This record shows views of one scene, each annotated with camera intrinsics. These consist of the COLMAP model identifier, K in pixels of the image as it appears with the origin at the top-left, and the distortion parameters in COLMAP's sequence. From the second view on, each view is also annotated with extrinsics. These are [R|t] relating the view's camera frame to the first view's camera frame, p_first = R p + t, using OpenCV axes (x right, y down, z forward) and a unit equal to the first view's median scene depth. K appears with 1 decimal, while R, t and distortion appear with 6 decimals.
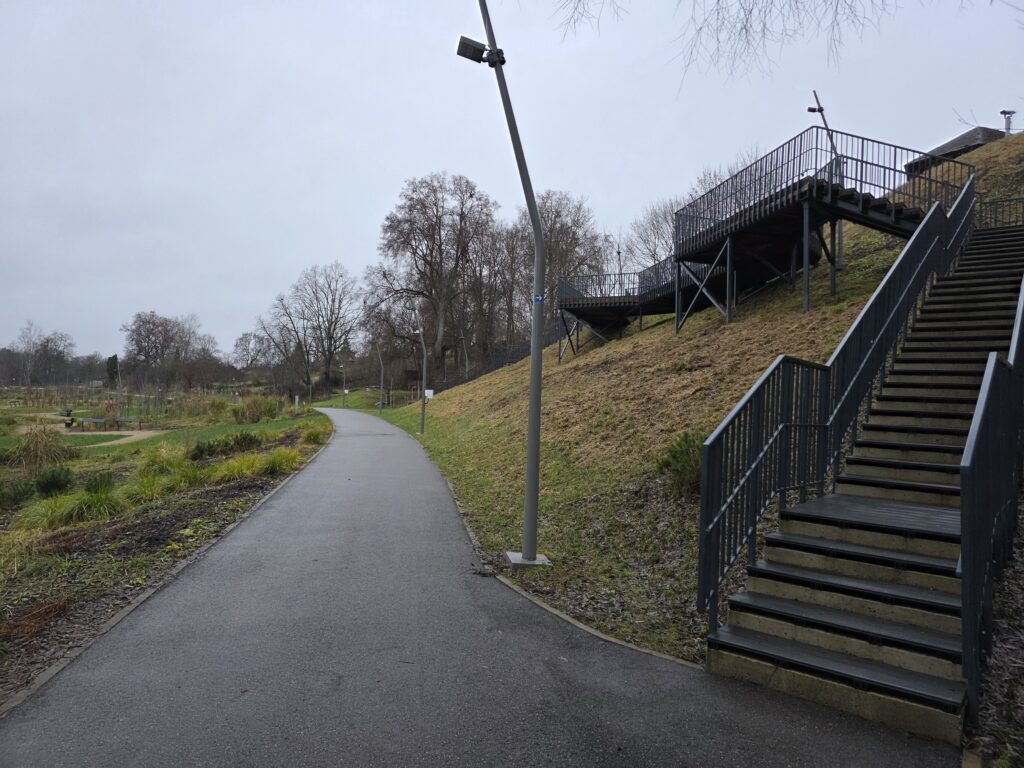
lens RADIAL K [[687.9, 0, 519.6], [0, 687.9, 380.9], [0, 0, 1]] dist [0.114660, -0.095571]
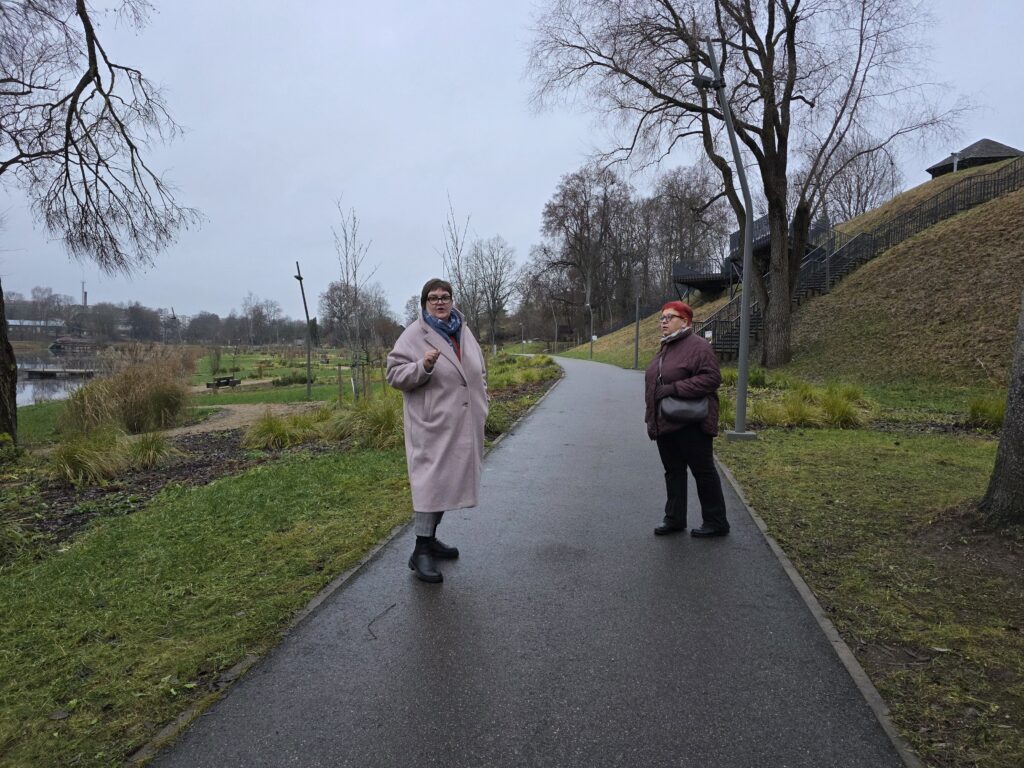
lens RADIAL K [[687.9, 0, 519.6], [0, 687.9, 380.9], [0, 0, 1]] dist [0.114660, -0.095571]
pose [[0.979911, -0.008941, -0.199235, 0.011342], [0.022341, 0.997628, 0.065113, 0.002585], [0.198180, -0.068256, 0.977786, -0.261247]]
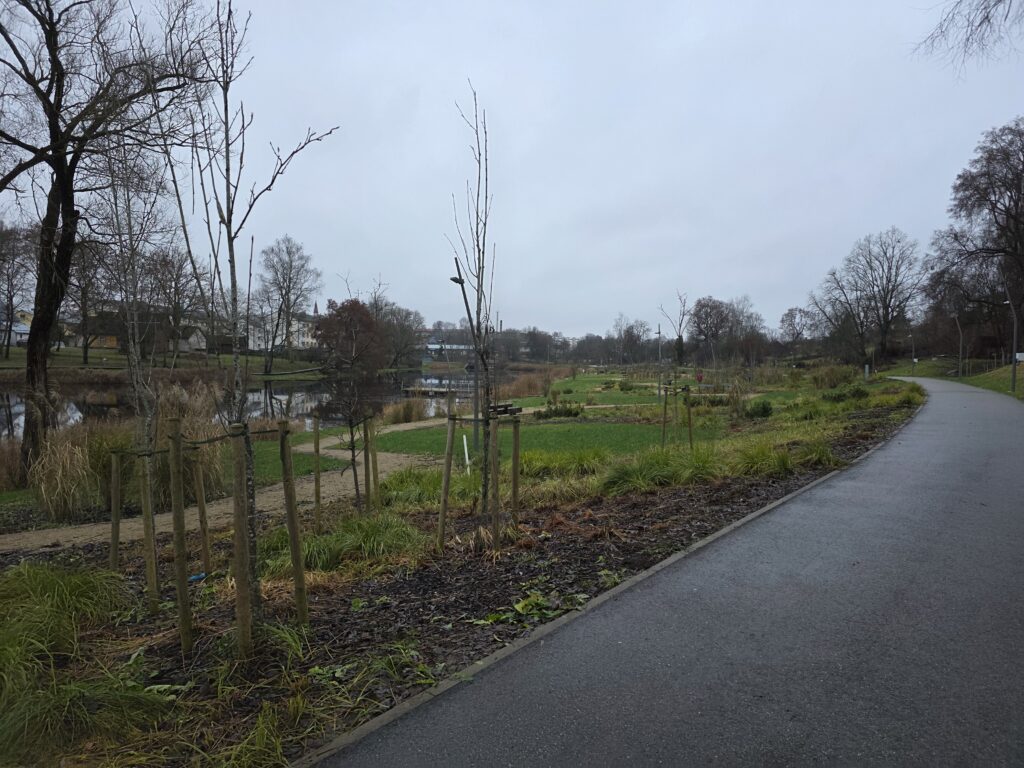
lens RADIAL K [[687.9, 0, 519.6], [0, 687.9, 380.9], [0, 0, 1]] dist [0.114660, -0.095571]
pose [[0.741572, -0.005279, -0.670852, 0.012515], [0.030042, 0.999227, 0.025345, 0.001256], [0.670200, -0.038949, 0.741158, -0.123515]]
